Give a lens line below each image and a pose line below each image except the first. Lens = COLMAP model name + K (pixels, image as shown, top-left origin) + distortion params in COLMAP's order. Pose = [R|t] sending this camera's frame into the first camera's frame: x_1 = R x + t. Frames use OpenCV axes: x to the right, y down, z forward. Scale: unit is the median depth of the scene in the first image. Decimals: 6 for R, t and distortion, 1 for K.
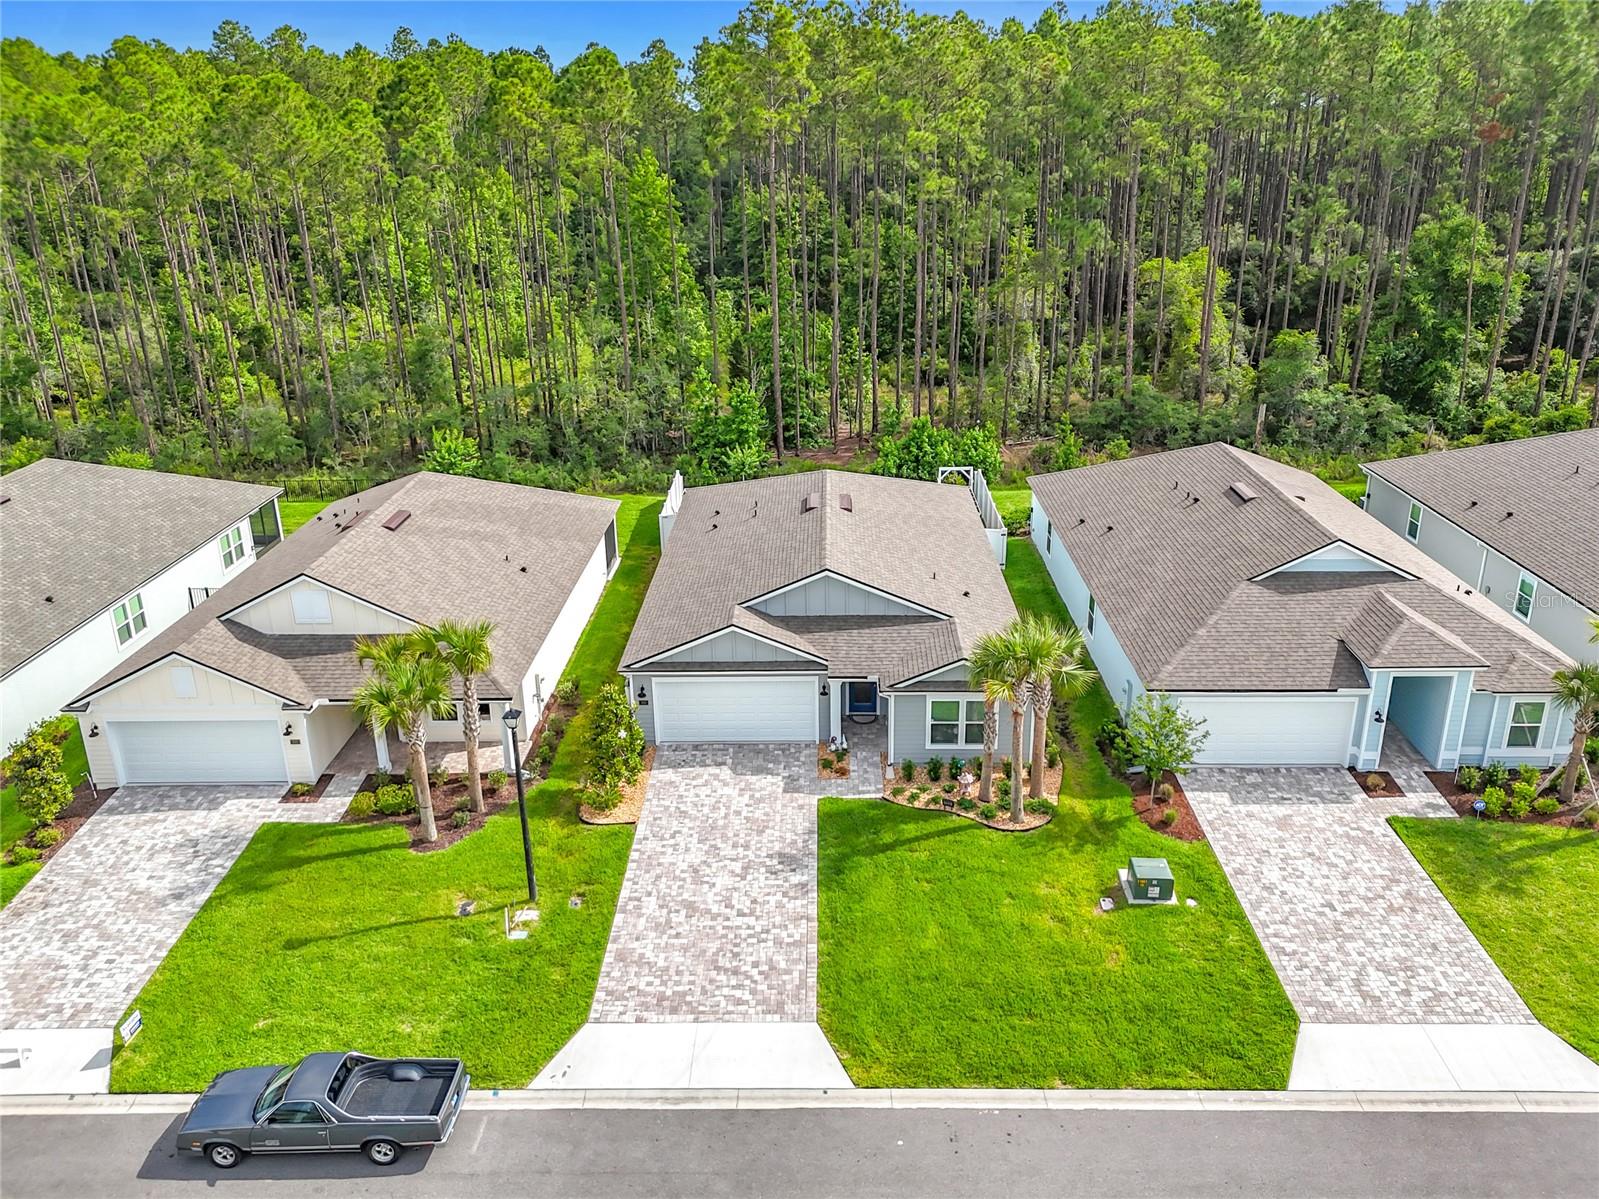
lens RADIAL K [[1204.7, 0, 800.1], [0, 1204.7, 561.8], [0, 0, 1]] dist [0.069879, -0.068132]
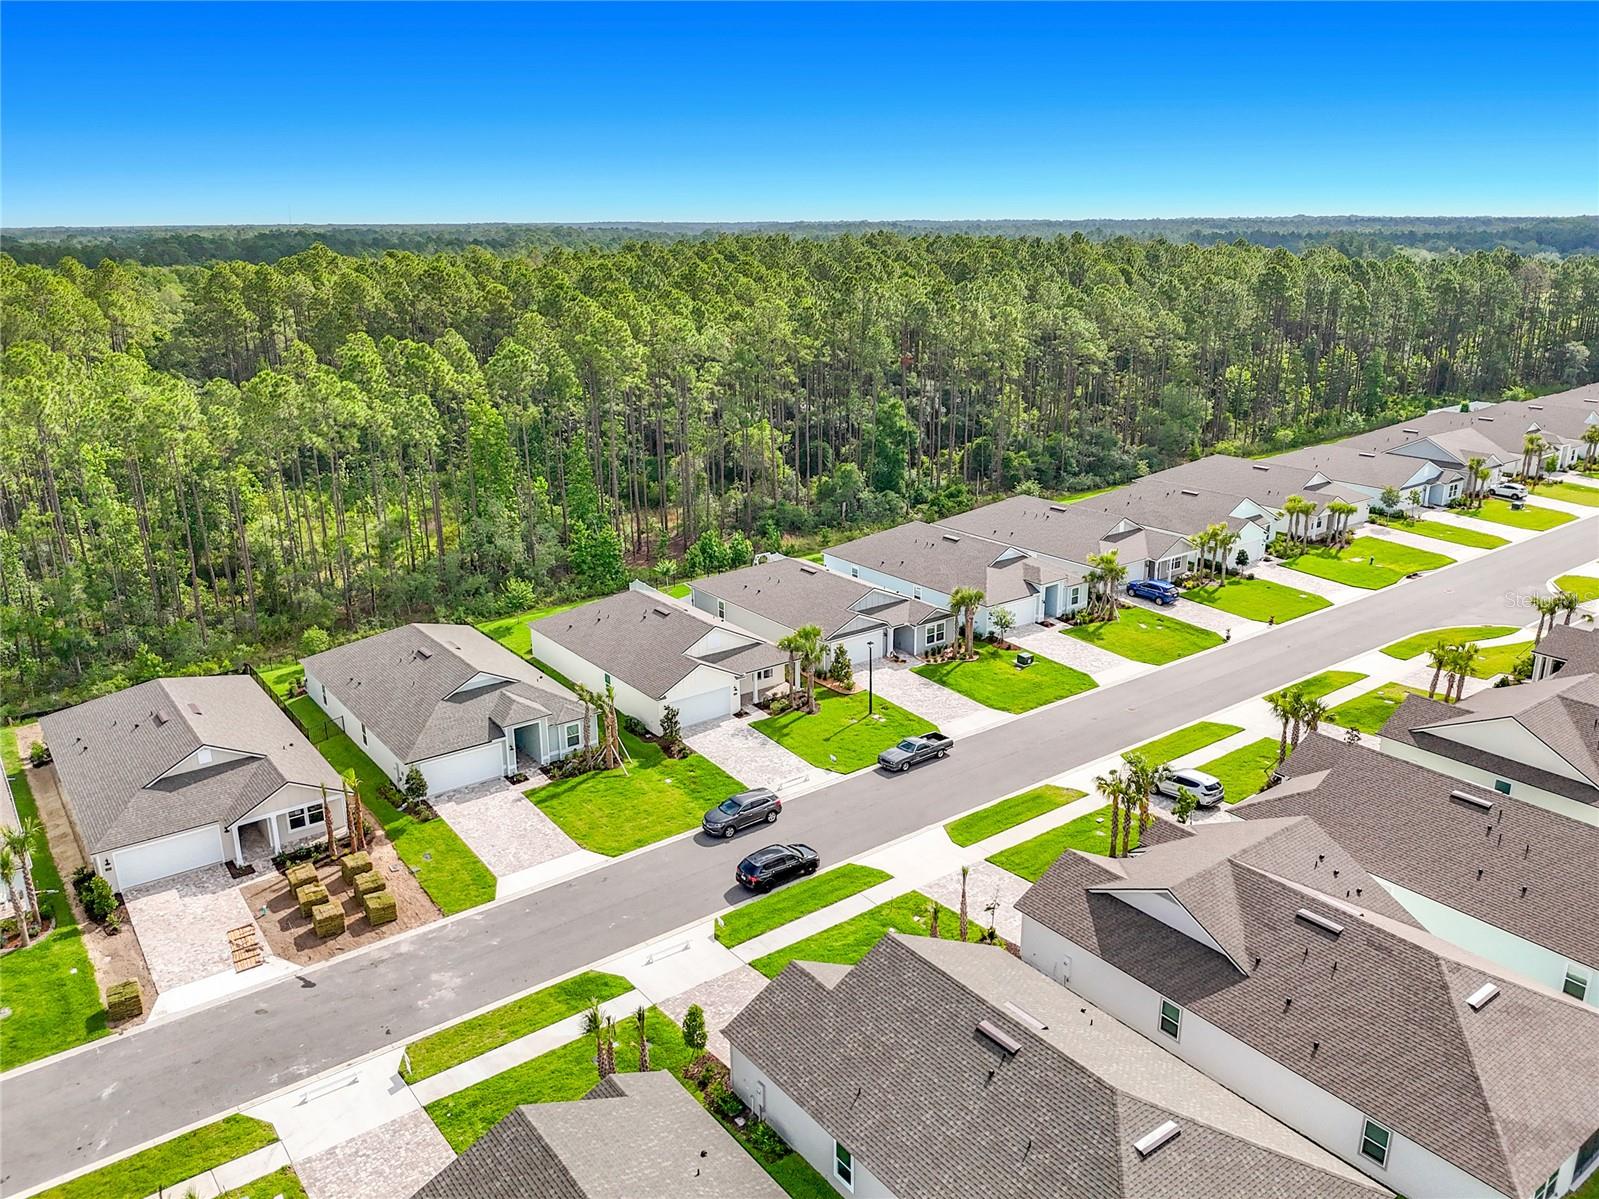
lens RADIAL K [[1209.6, 0, 799.5], [0, 1209.6, 599.5], [0, 0, 1]] dist [0.047840, -0.087466]
pose [[0.790160, -0.175224, 0.587319, -1.727571], [0.205060, 0.978617, 0.016084, -0.047008], [-0.577579, 0.107727, 0.809195, -1.040911]]
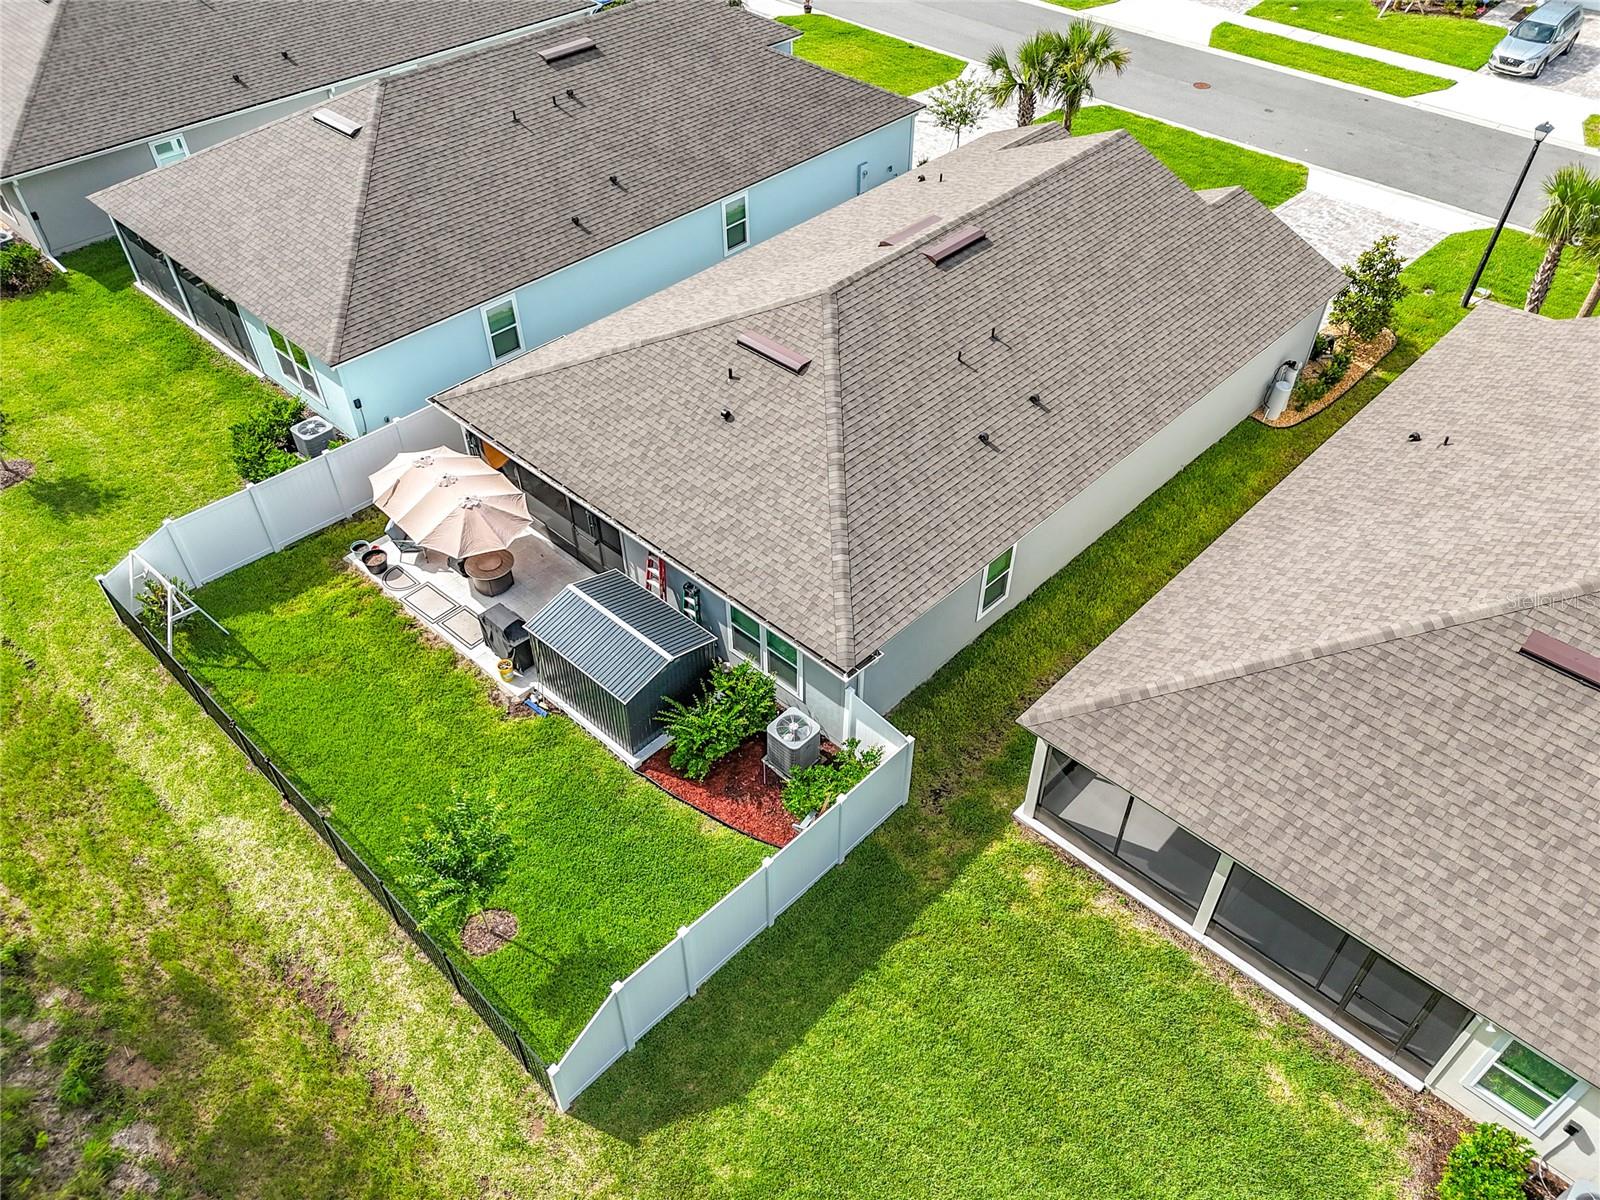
lens RADIAL K [[1196.3, 0, 804.4], [0, 1196.3, 634.1], [0, 0, 1]] dist [0.048271, 0.000197]
pose [[-0.740390, -0.457092, 0.492838, -0.429566], [0.237927, 0.507515, 0.828142, -0.625968], [-0.628660, 0.730408, -0.267004, 1.765269]]
